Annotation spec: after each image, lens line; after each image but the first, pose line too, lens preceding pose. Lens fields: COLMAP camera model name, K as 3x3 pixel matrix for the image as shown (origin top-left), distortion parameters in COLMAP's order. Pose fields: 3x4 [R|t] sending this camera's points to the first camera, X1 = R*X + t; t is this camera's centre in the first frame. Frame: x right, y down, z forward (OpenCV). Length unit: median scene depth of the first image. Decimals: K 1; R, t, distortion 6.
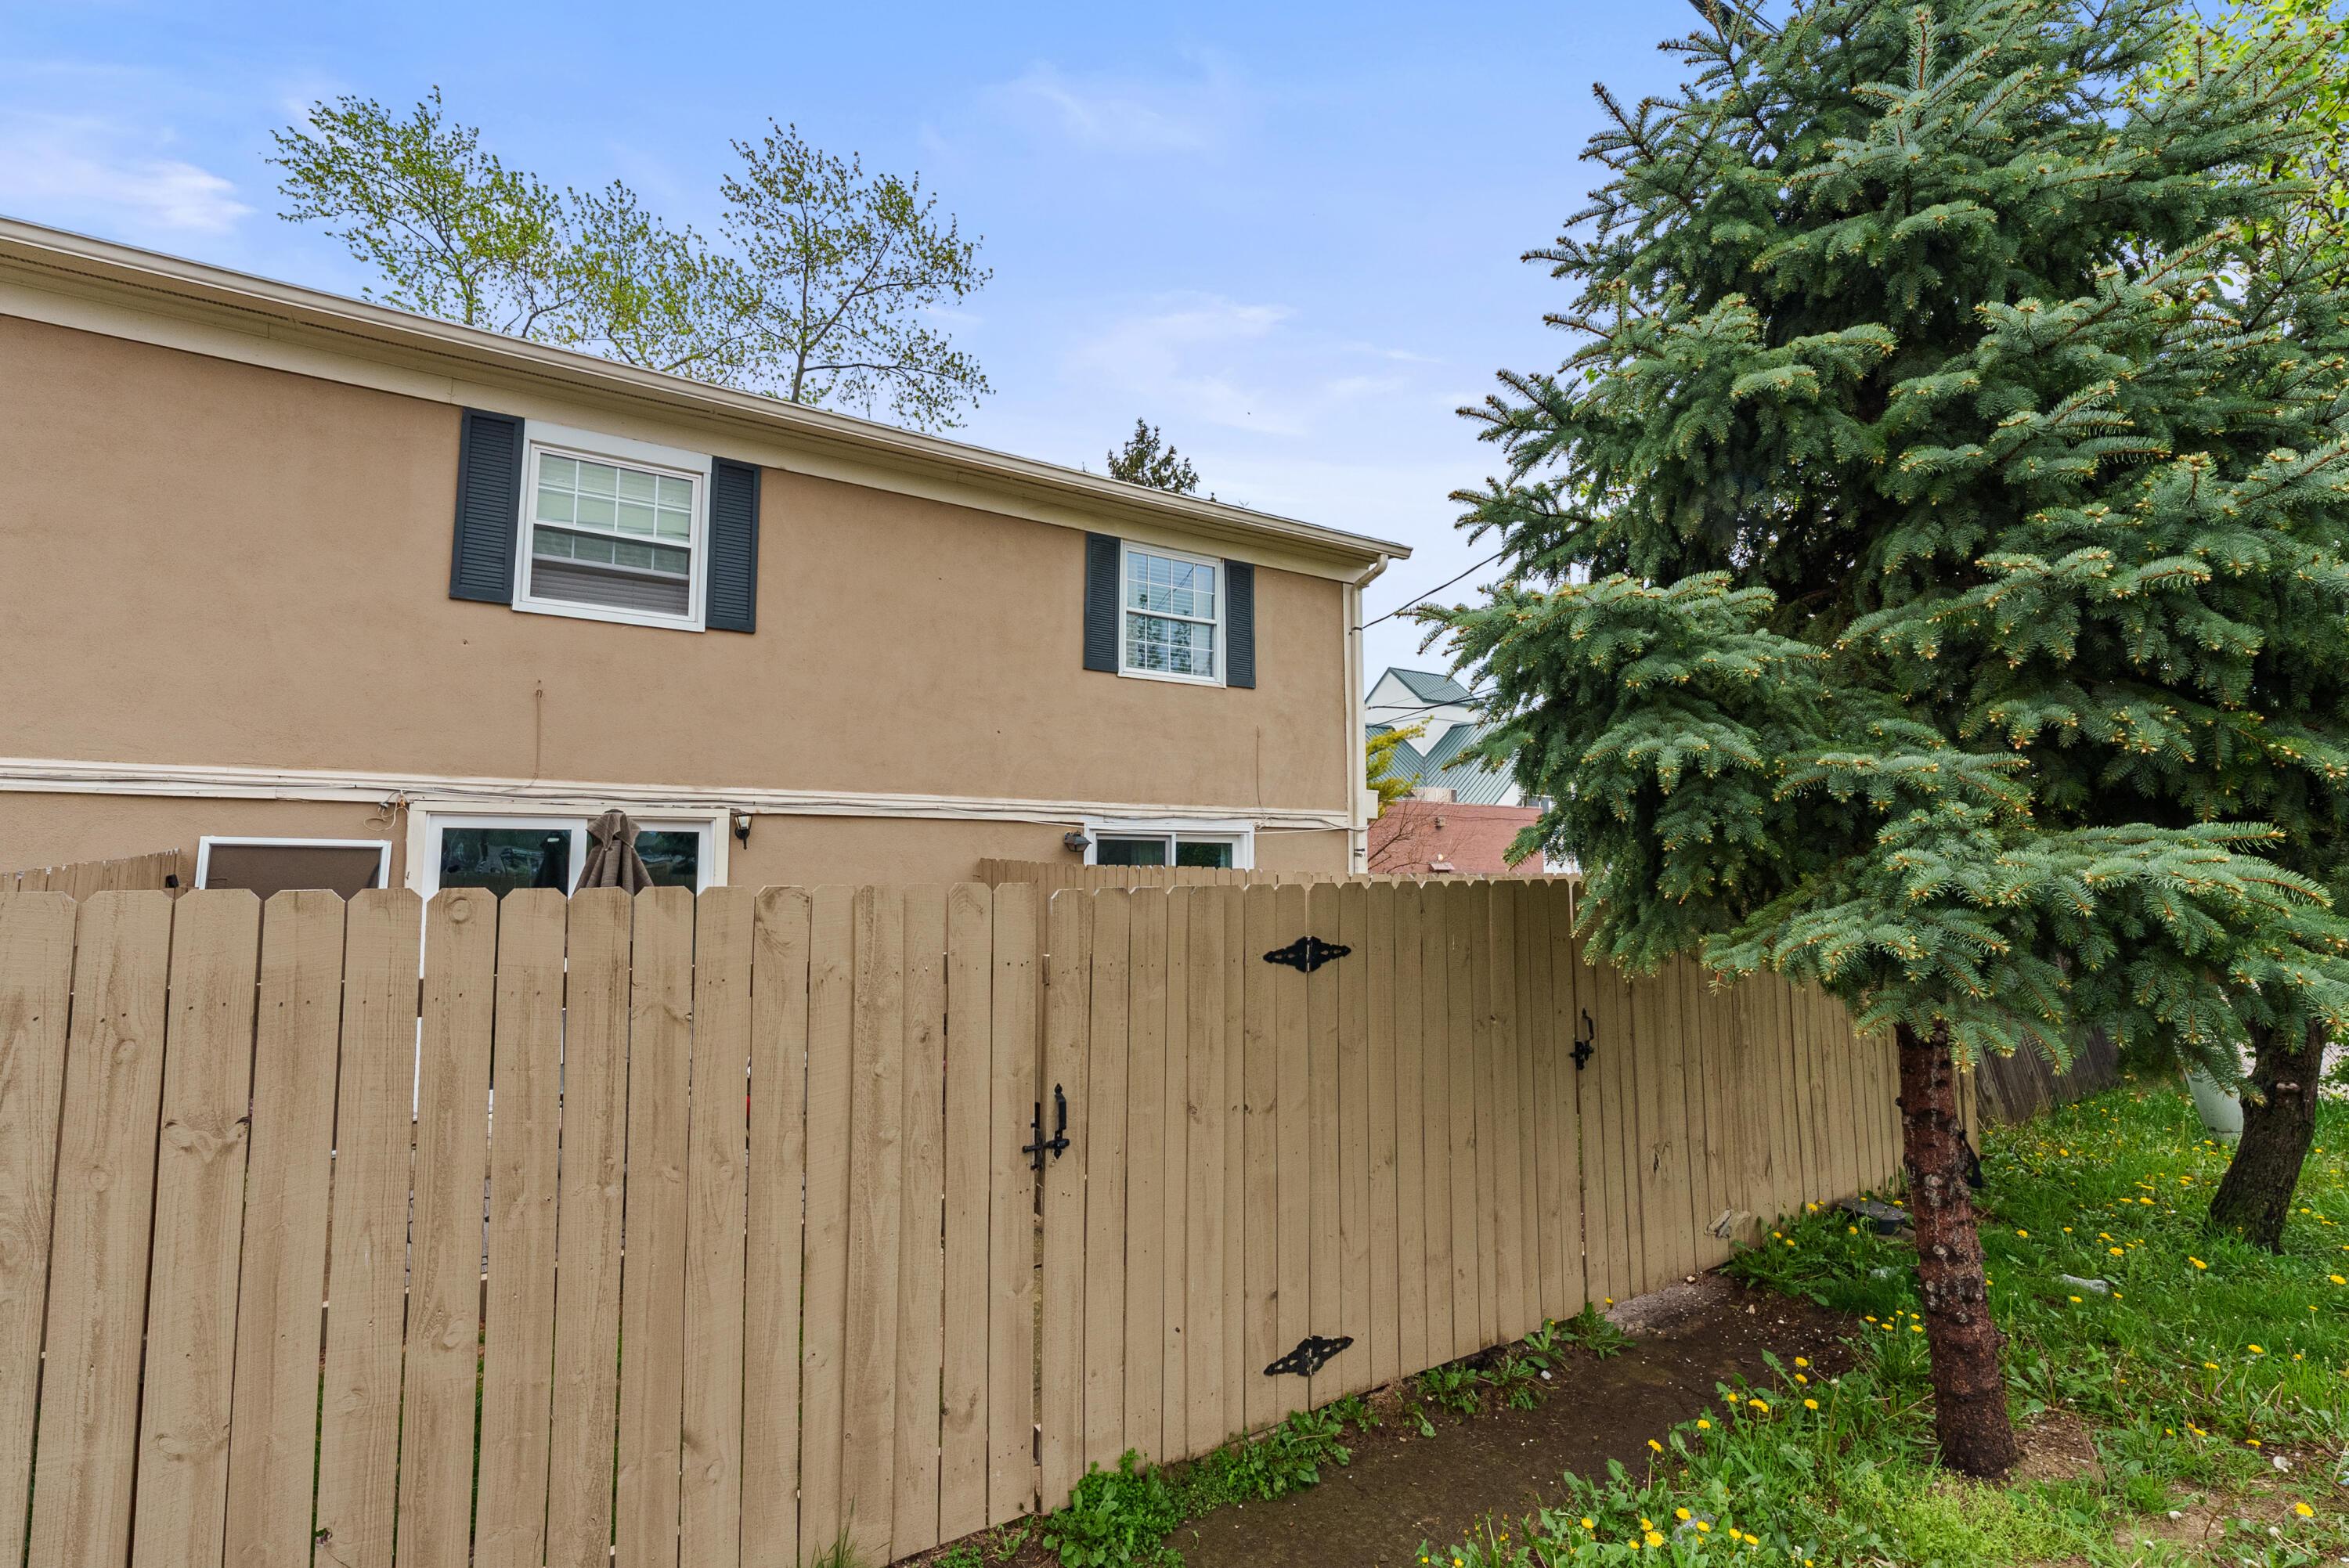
lens RADIAL K [[1089.0, 0, 1172.1], [0, 1089.0, 779.7], [0, 0, 1]] dist [-0.004315, -0.000098]
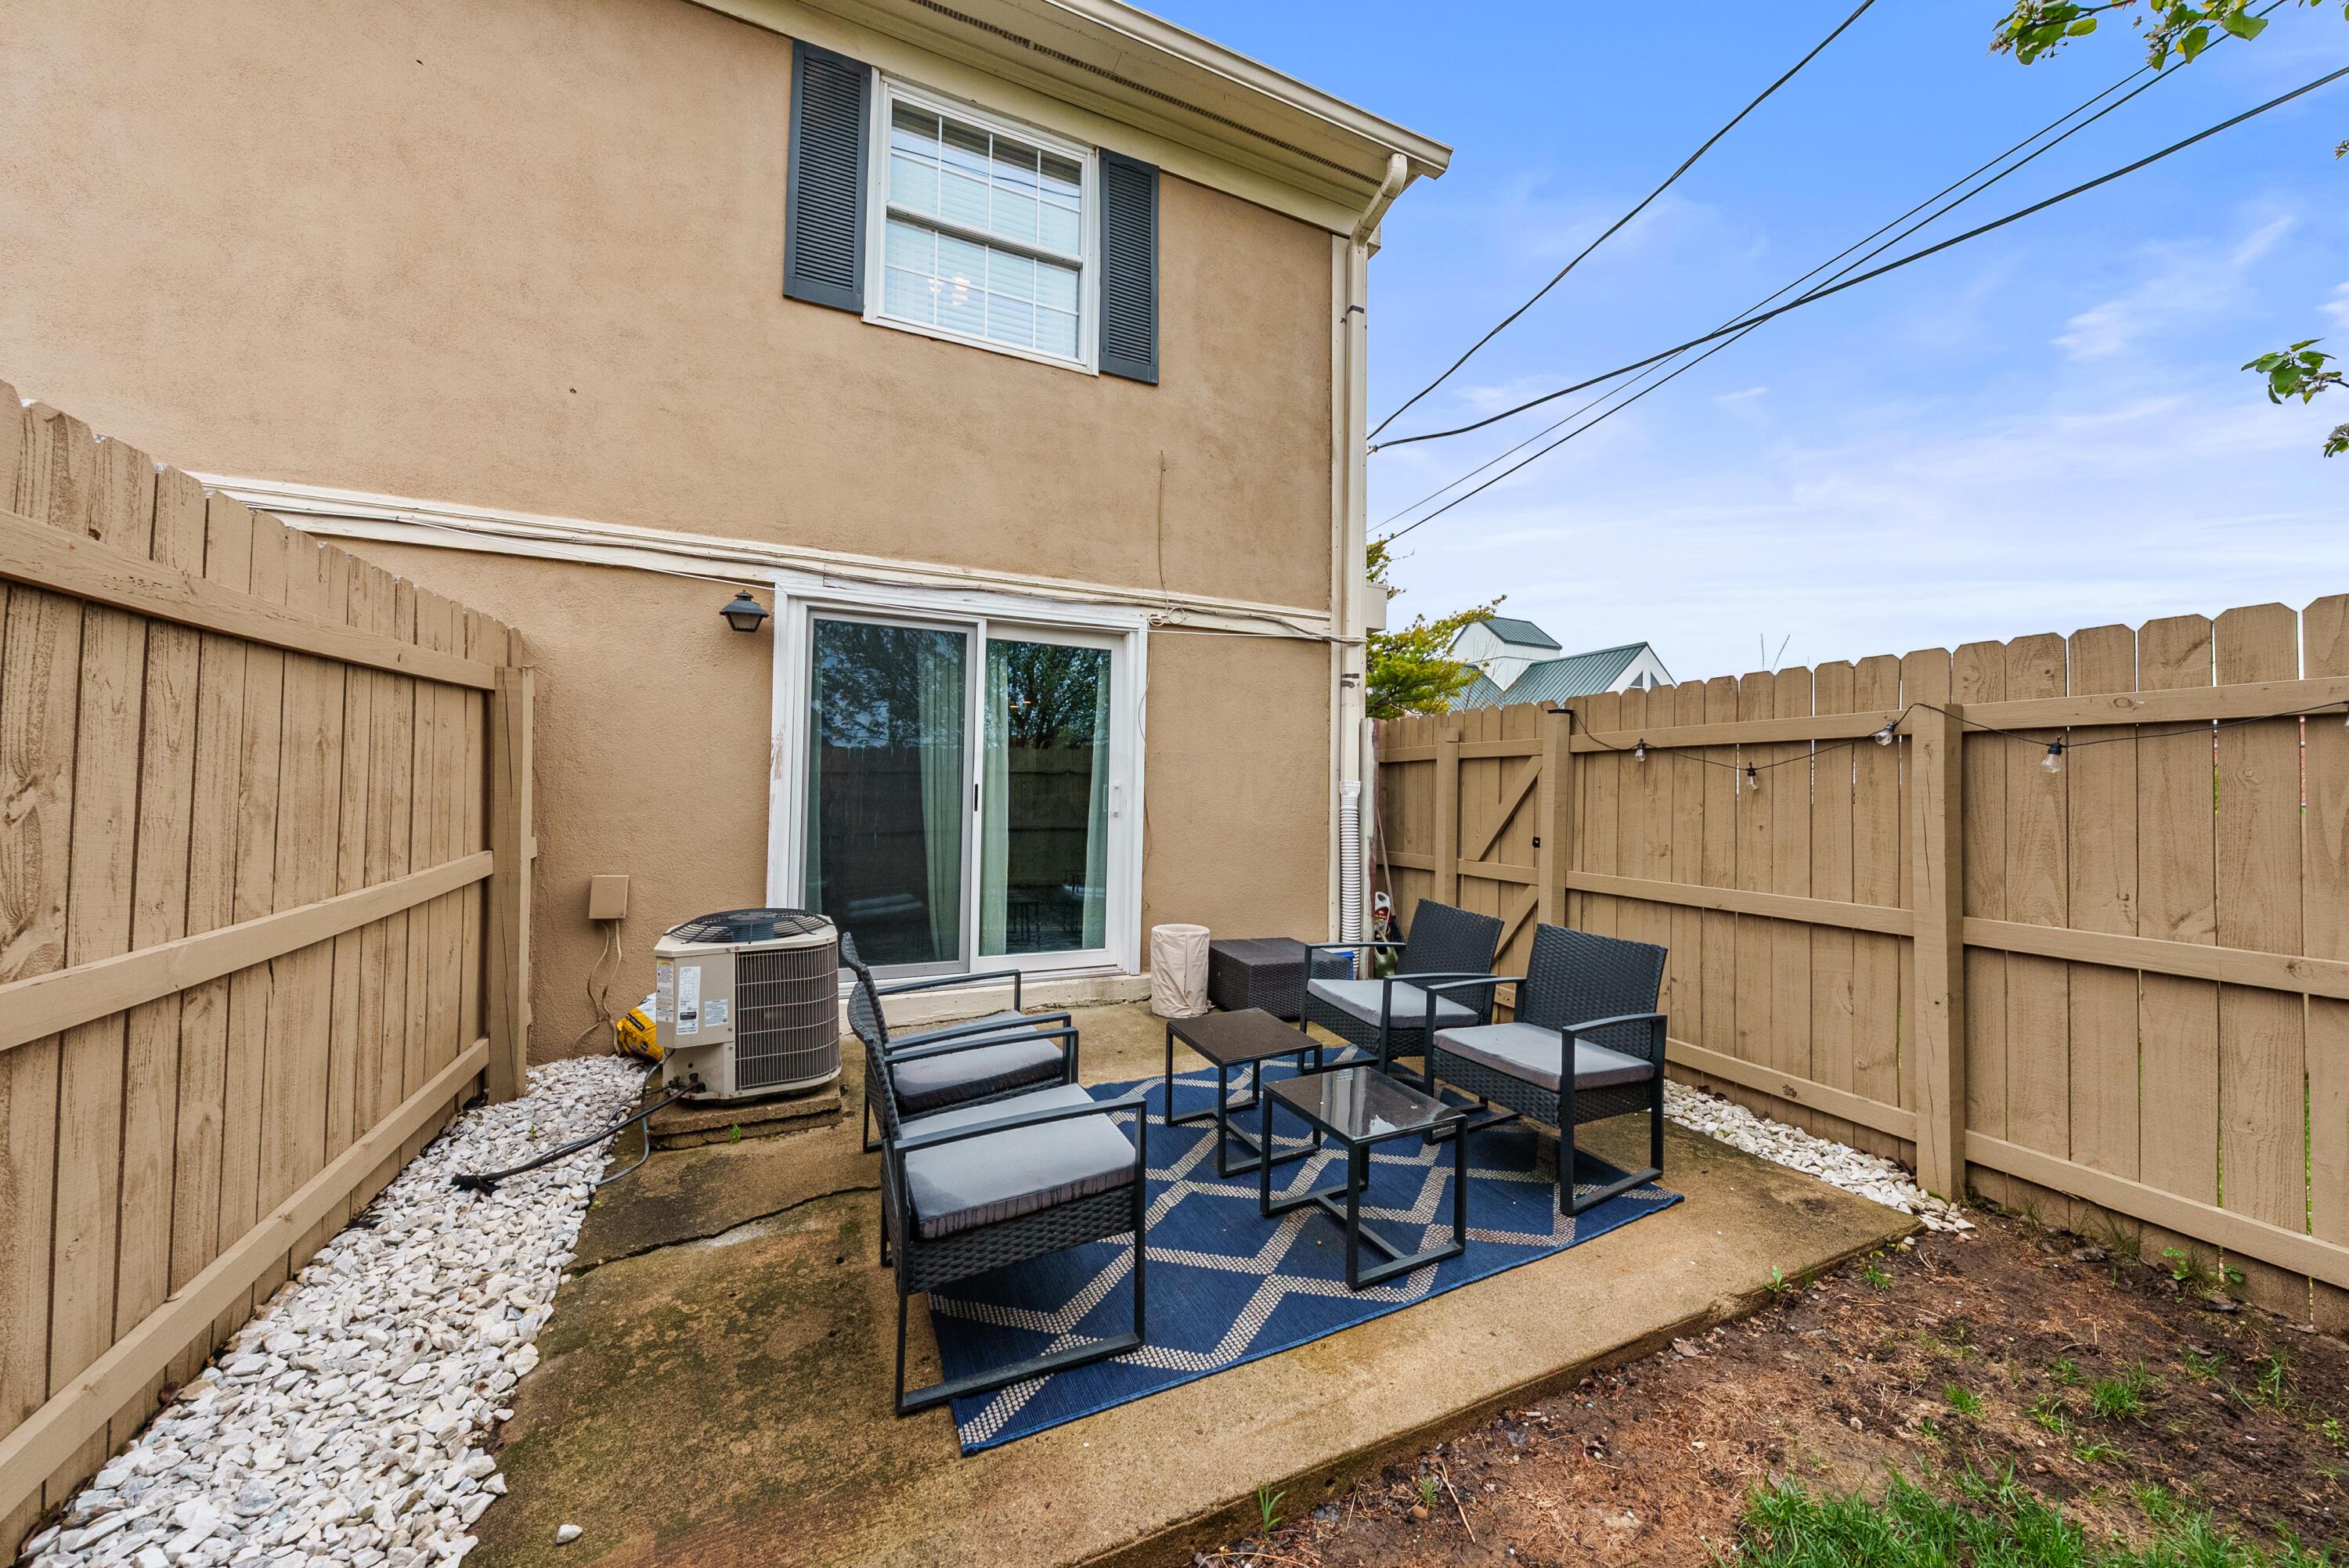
lens RADIAL K [[806.3, 0, 1177.7], [0, 806.3, 776.9], [0, 0, 1]] dist [-0.004795, 0.000806]
pose [[0.986978, 0.010668, -0.160502, 0.171097], [-0.000583, 0.998029, 0.062747, 0.105511], [0.160855, -0.061836, 0.985039, 0.615024]]
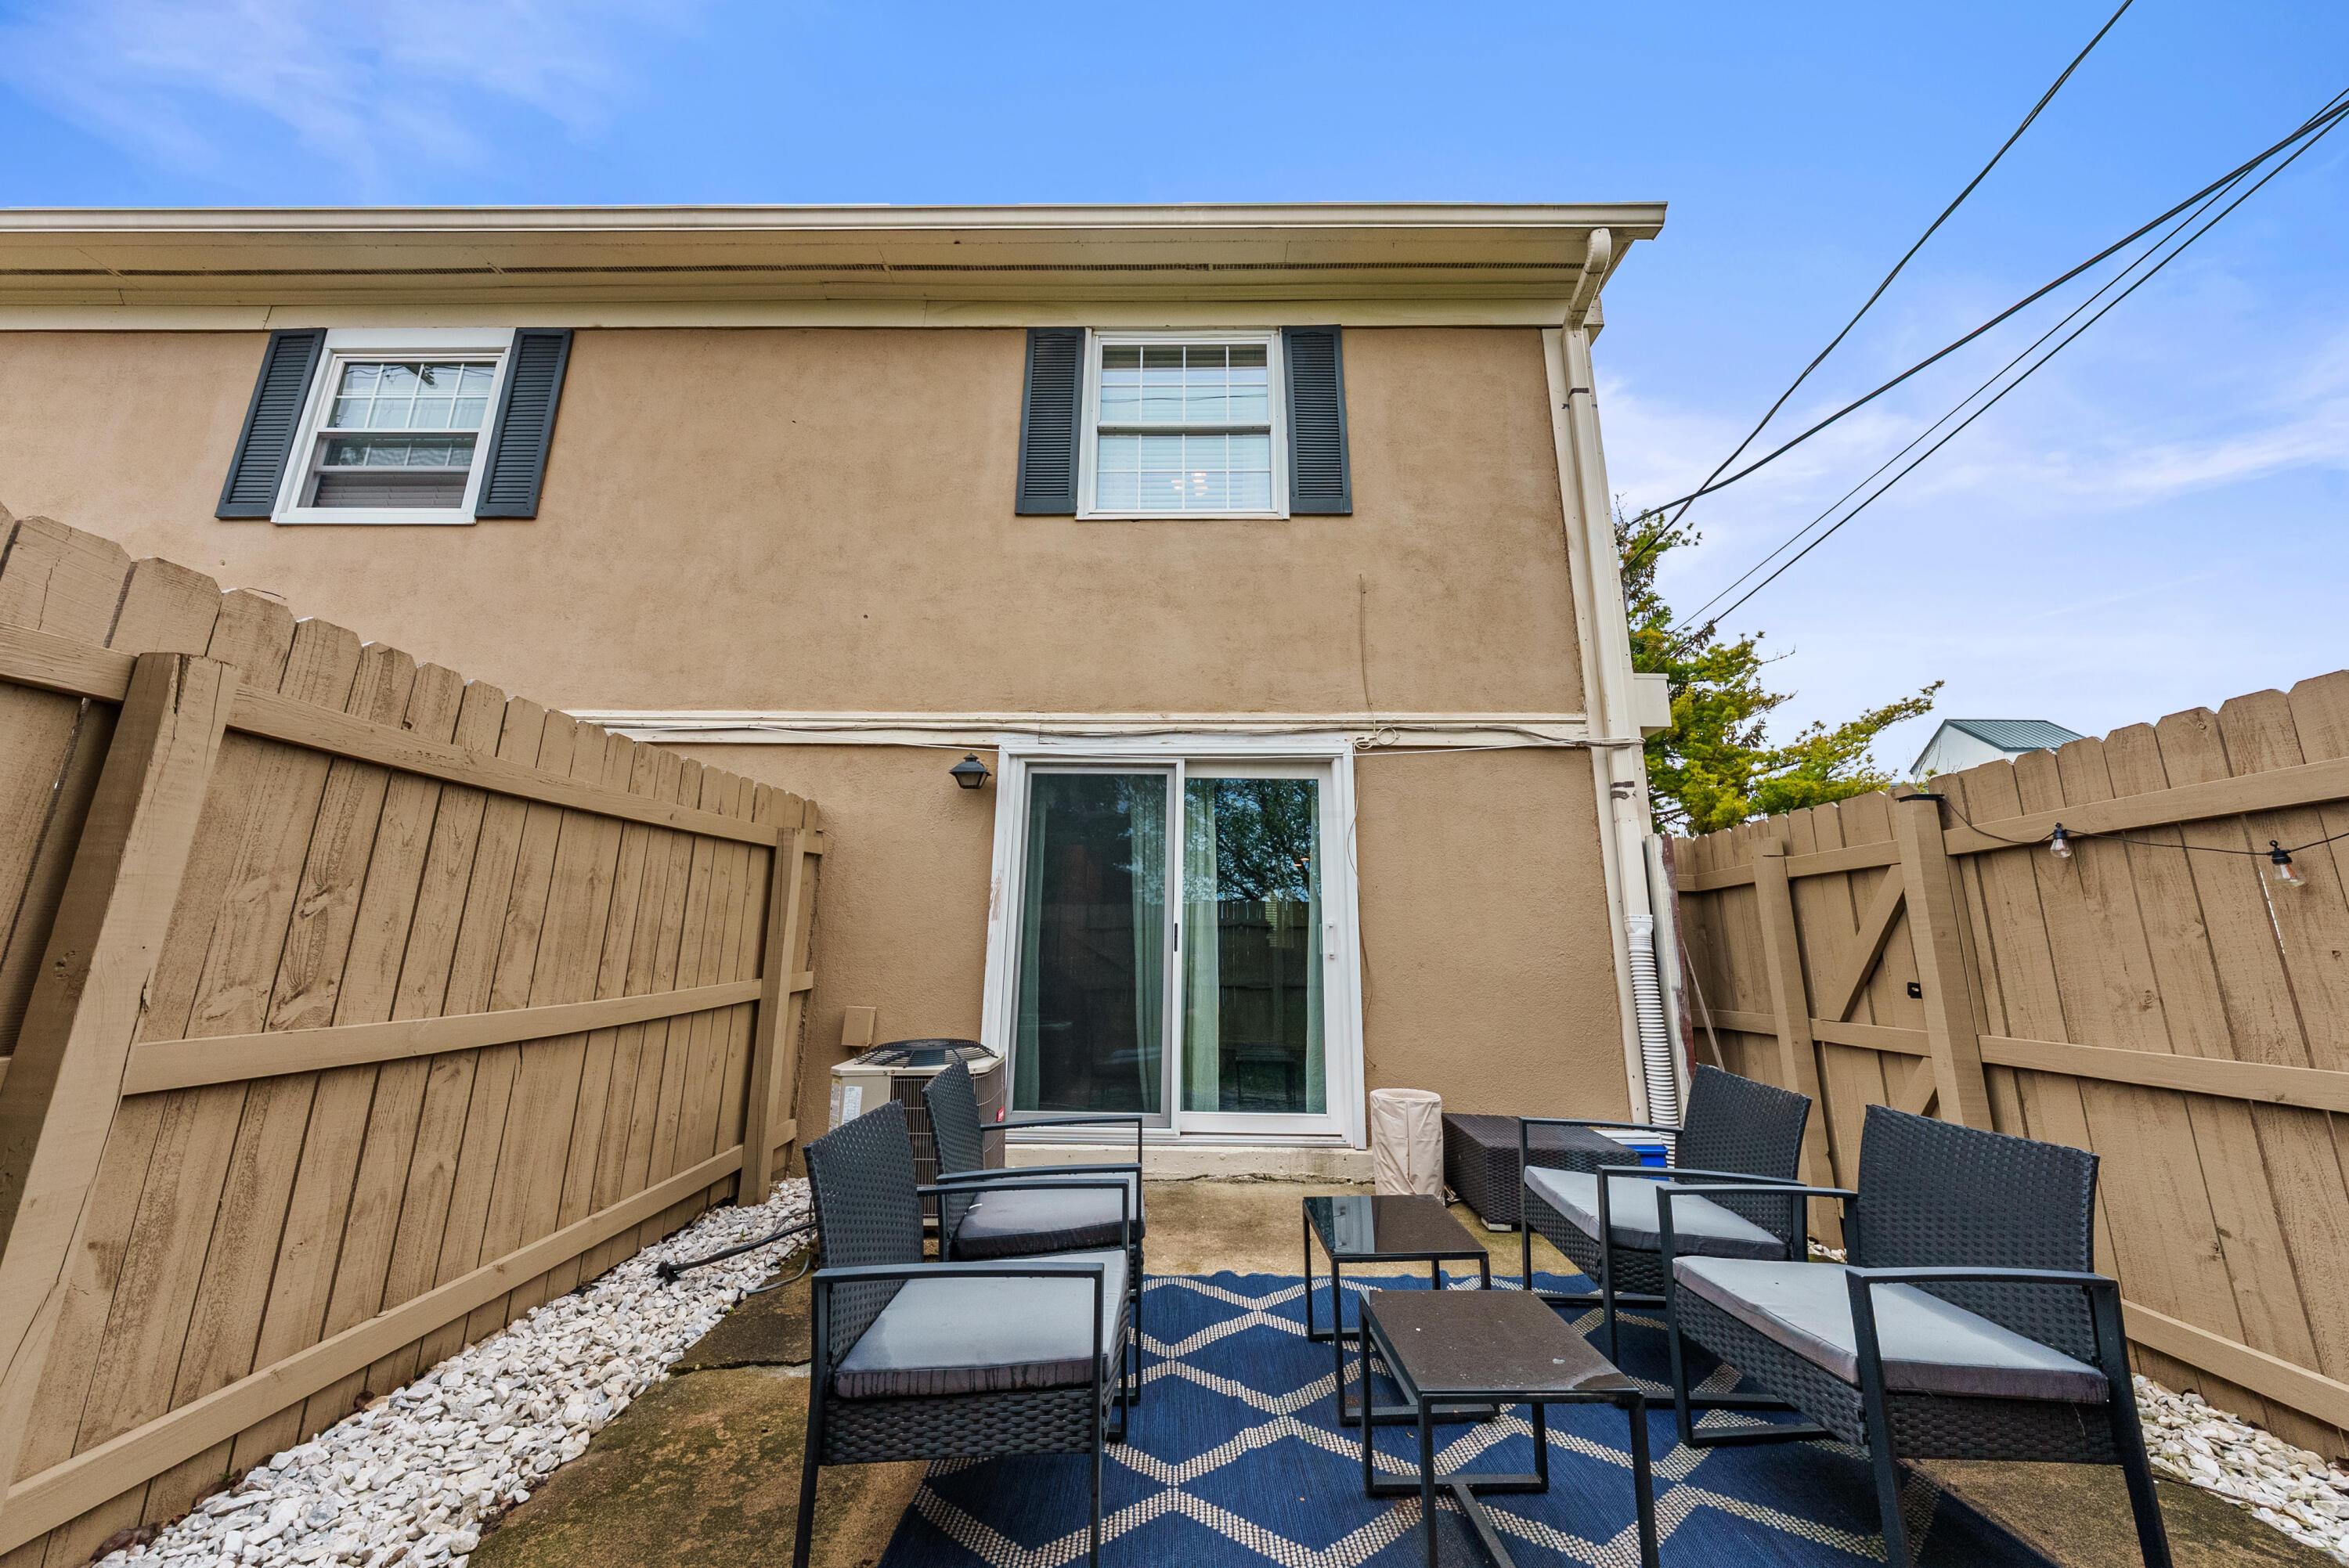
lens RADIAL K [[806.3, 0, 1173.2], [0, 806.3, 770.4], [0, 0, 1]] dist [-0.004795, 0.000806]
pose [[0.824246, -0.119258, -0.553530, 0.236671], [0.037532, 0.986926, -0.156745, 0.122926], [0.564986, 0.108421, 0.817946, 0.664463]]
